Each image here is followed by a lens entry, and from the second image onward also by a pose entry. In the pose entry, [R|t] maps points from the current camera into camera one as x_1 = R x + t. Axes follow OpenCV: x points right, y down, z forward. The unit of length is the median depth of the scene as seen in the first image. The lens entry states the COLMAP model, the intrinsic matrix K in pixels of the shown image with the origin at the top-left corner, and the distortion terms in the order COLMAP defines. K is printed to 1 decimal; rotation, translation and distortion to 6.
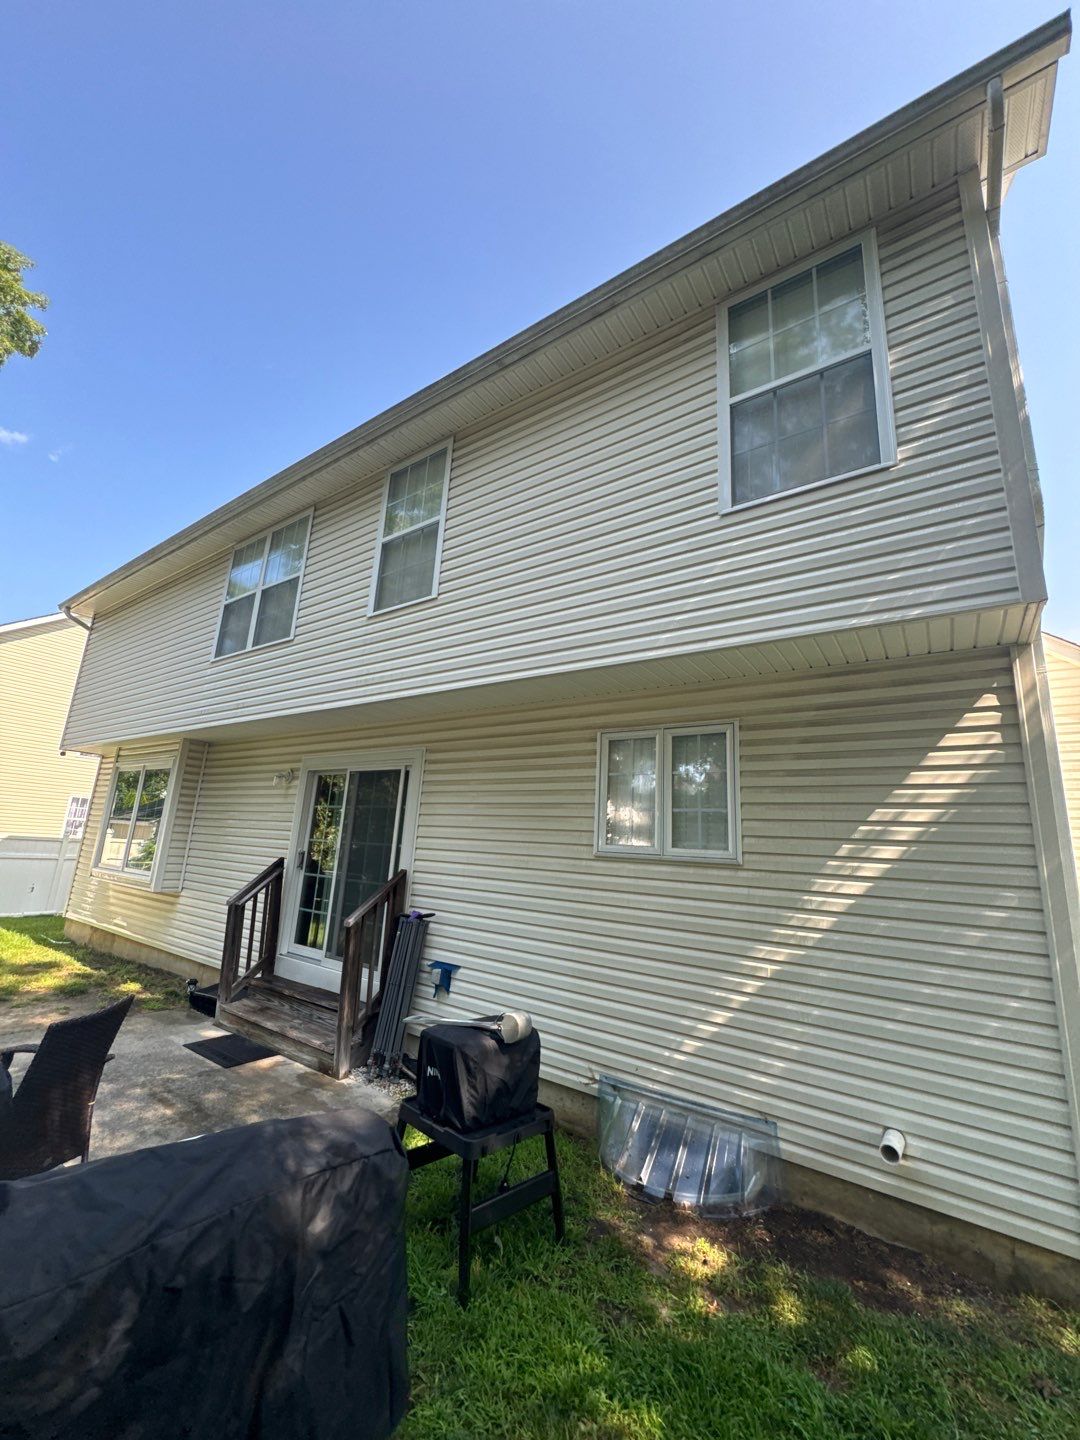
lens RADIAL K [[571.7, 0, 540.3], [0, 571.7, 716.5], [0, 0, 1]] dist [-0.002845, -0.000699]
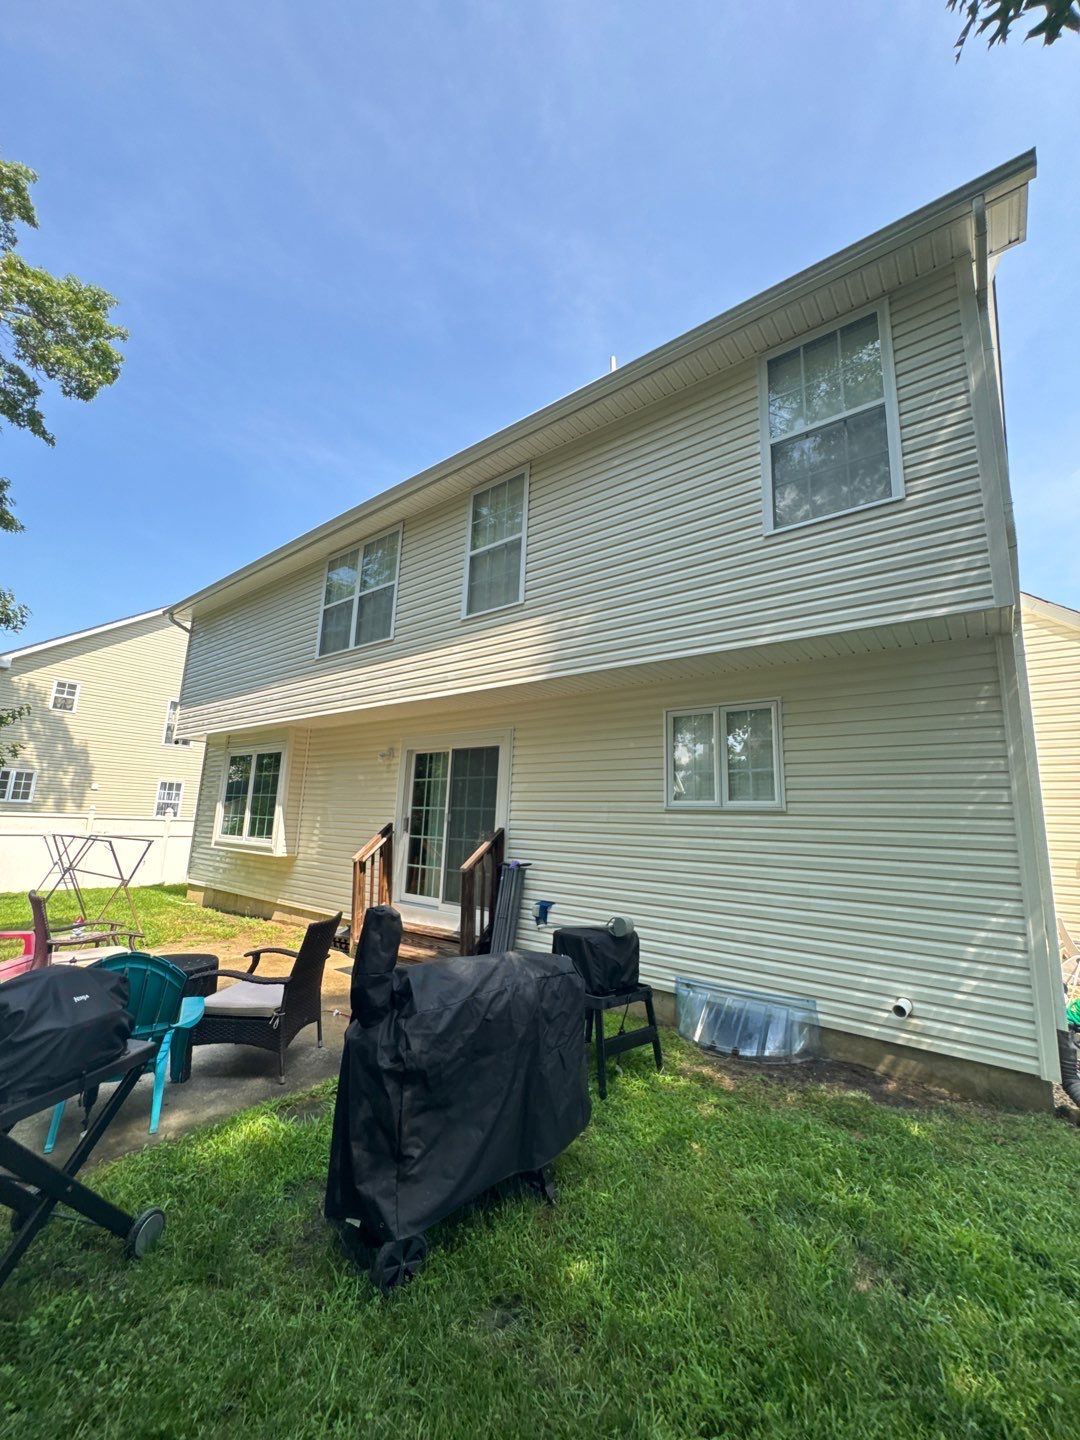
lens RADIAL K [[575.3, 0, 543.7], [0, 575.3, 719.6], [0, 0, 1]] dist [-0.002904, 0.000267]
pose [[0.998177, -0.032625, -0.050785, -0.083996], [0.035064, 0.998236, 0.047903, -0.018980], [0.049132, -0.049597, 0.997560, -0.217390]]
